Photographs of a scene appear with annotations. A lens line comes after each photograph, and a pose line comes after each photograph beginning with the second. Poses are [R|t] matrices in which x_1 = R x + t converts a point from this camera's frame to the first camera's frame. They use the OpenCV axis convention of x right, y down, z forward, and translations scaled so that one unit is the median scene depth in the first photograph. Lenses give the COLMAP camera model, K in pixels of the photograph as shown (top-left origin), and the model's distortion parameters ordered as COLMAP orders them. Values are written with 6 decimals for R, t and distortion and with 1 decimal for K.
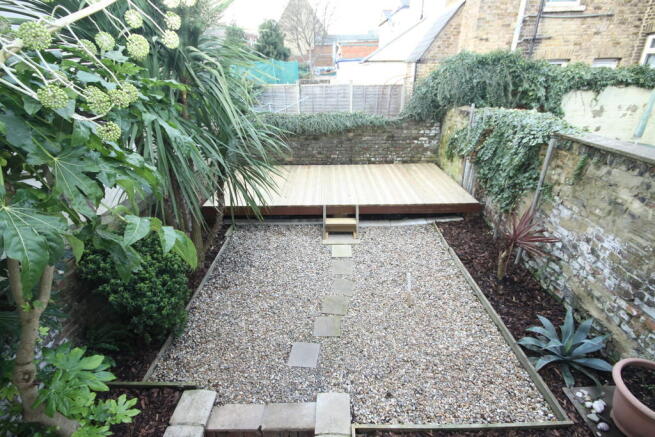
lens RADIAL K [[301.3, 0, 329.7], [0, 301.3, 221.2], [0, 0, 1]] dist [0.001318, -0.000253]
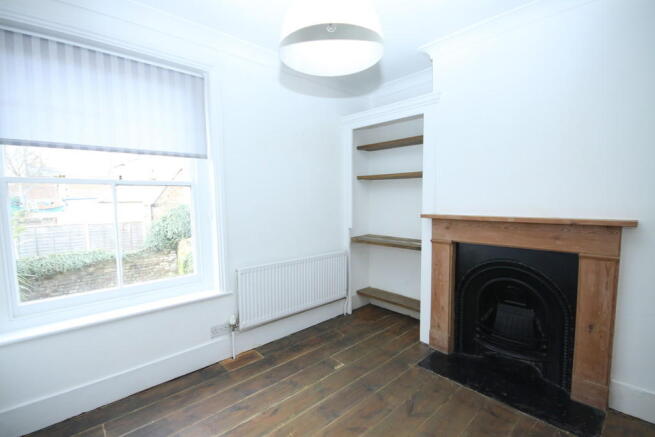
lens RADIAL K [[306.4, 0, 327.5], [0, 306.4, 218.5], [0, 0, 1]] dist [-0.001350, -0.000449]
pose [[0.739427, -0.042903, 0.671869, -0.034470], [0.298994, 0.915076, -0.270625, 0.104521], [-0.603200, 0.400992, 0.689460, -0.369919]]
